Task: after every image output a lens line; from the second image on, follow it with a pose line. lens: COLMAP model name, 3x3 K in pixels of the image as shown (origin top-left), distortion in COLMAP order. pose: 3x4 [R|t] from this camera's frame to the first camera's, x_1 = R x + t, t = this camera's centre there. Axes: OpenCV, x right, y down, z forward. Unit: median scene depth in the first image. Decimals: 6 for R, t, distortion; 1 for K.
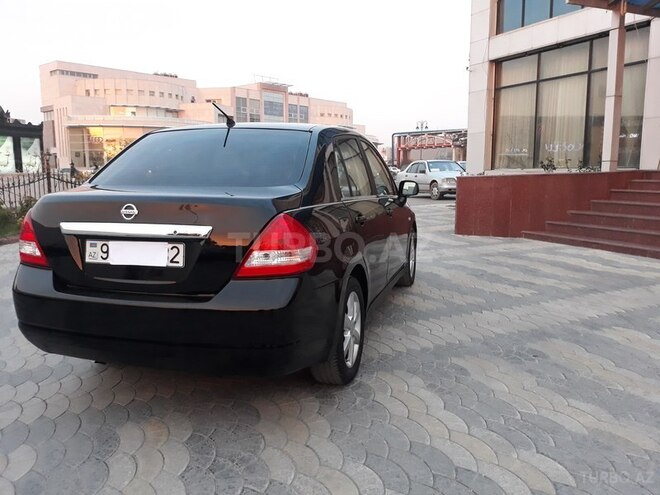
lens RADIAL K [[524.0, 0, 330.0], [0, 524.0, 247.5], [0, 0, 1]] dist [0.034971, -0.083366]
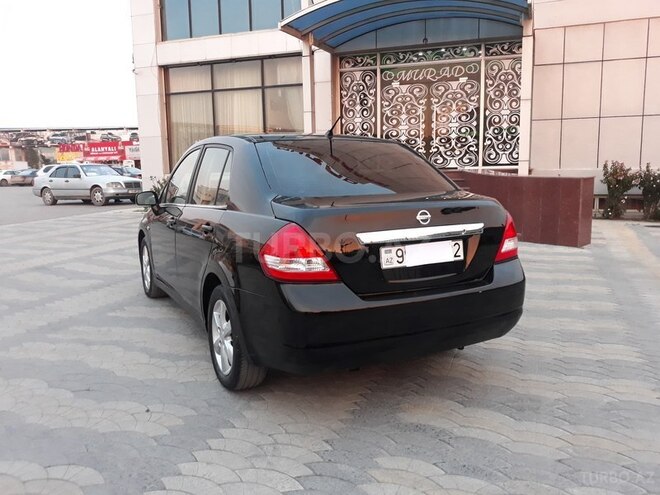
lens RADIAL K [[524.0, 0, 330.0], [0, 524.0, 247.5], [0, 0, 1]] dist [0.034971, -0.083366]
pose [[0.744256, -0.107900, 0.659121, -0.199781], [0.111037, 0.993120, 0.037198, -0.010531], [-0.658600, 0.045502, 0.751116, 0.046392]]
